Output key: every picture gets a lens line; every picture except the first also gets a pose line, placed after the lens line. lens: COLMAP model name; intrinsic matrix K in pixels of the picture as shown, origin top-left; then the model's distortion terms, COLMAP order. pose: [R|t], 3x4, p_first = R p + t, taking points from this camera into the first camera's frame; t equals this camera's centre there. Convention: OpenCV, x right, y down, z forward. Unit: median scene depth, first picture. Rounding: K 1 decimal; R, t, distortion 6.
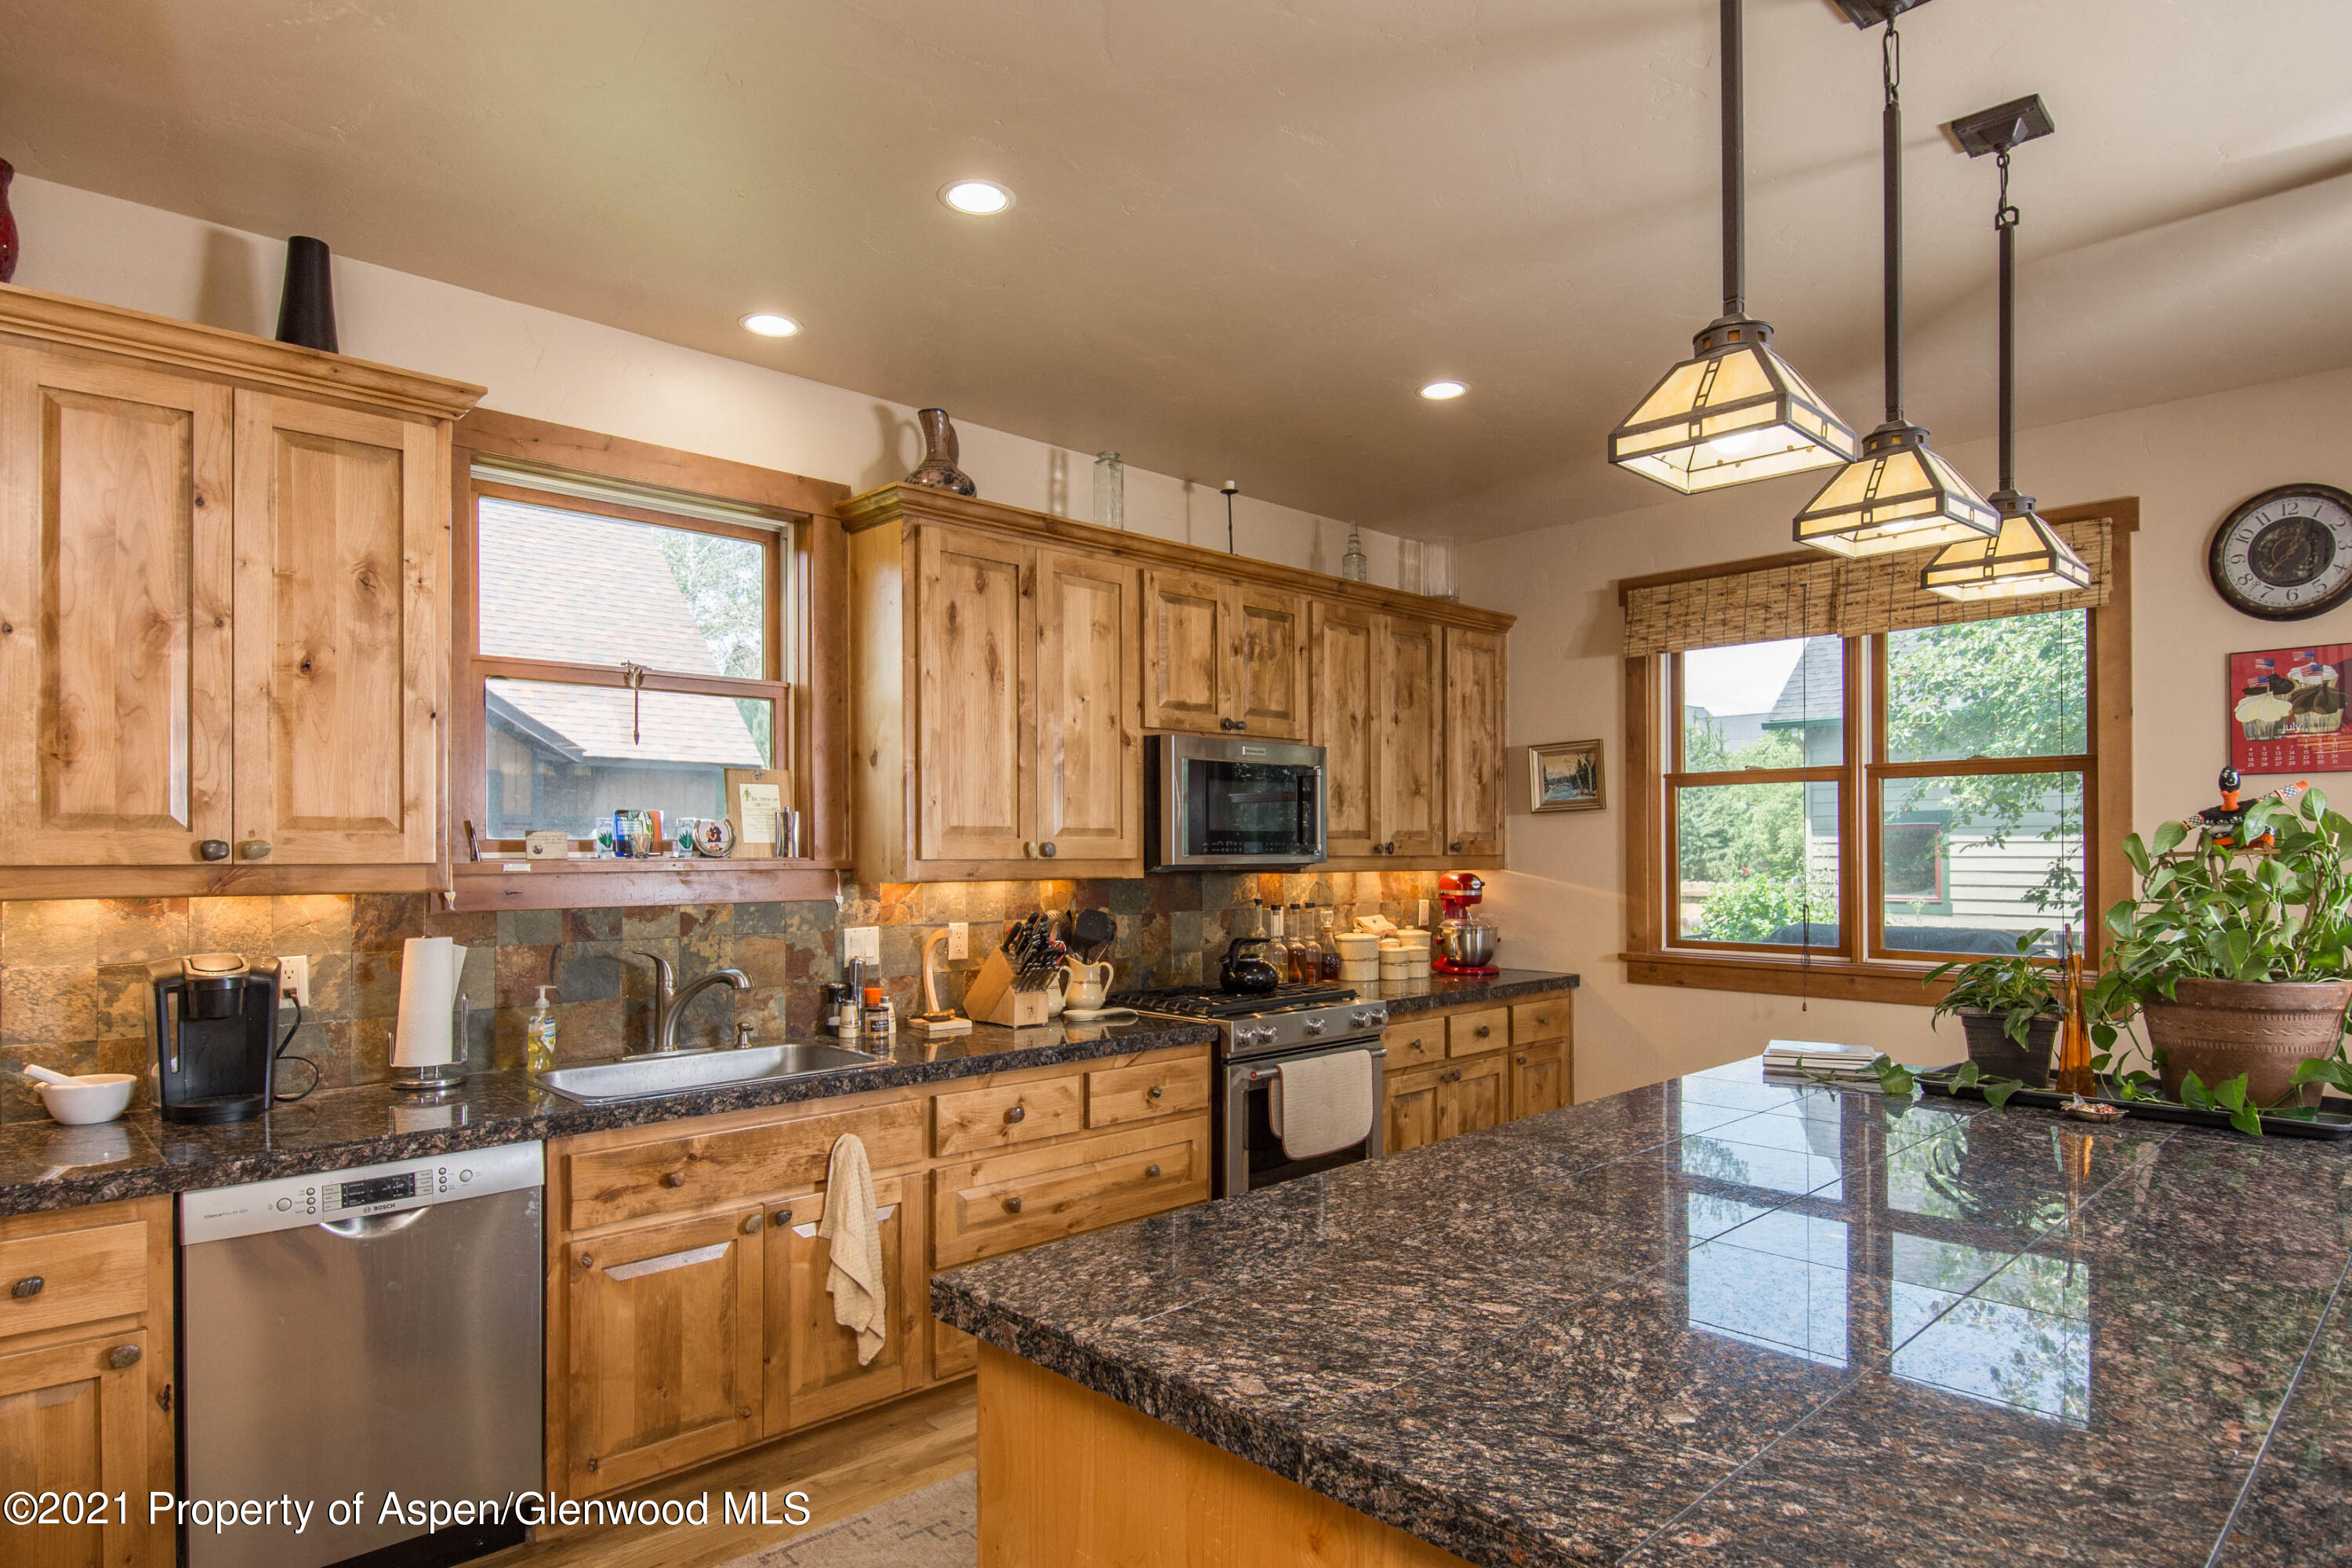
lens RADIAL K [[1269.3, 0, 1179.6], [0, 1269.3, 841.8], [0, 0, 1]] dist [0.003725, 0.000435]
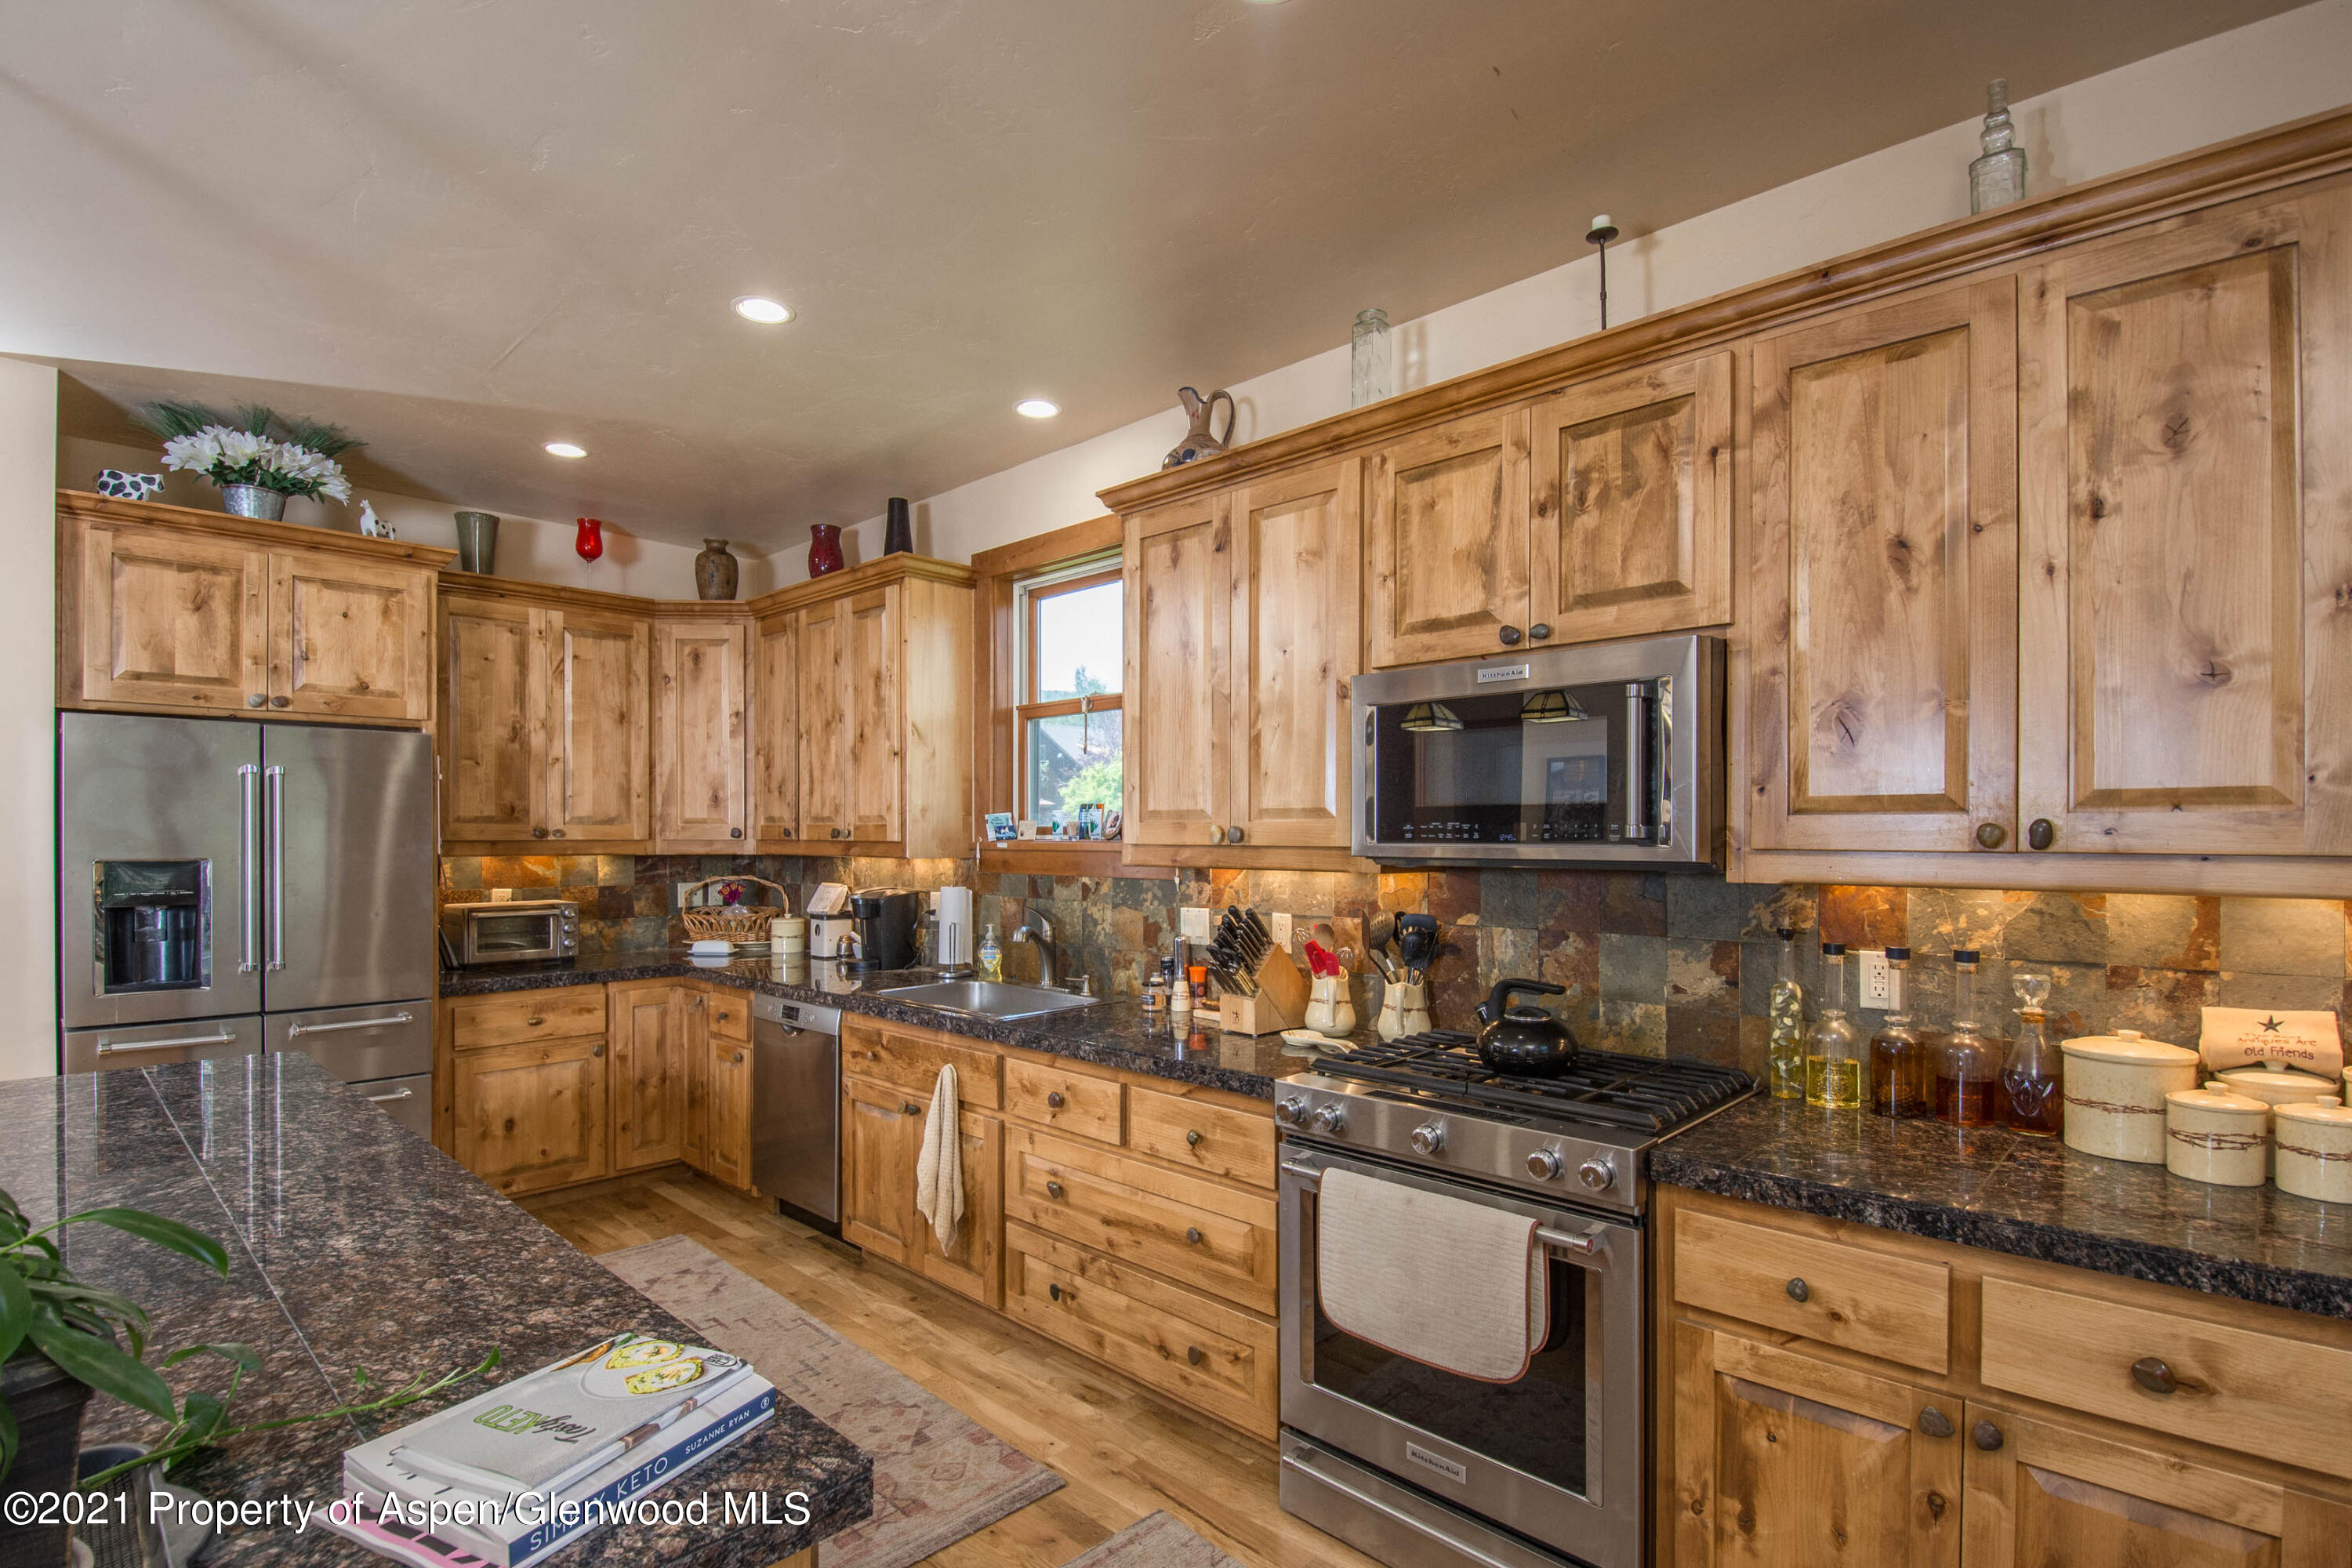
lens RADIAL K [[1106.1, 0, 1178.0], [0, 1106.1, 838.6], [0, 0, 1]] dist [-0.002650, -0.000440]
pose [[0.062101, 0.007733, -0.998040, 0.655338], [0.006172, 0.999948, 0.008132, 0.002353], [0.998051, -0.006665, 0.062050, 0.918713]]
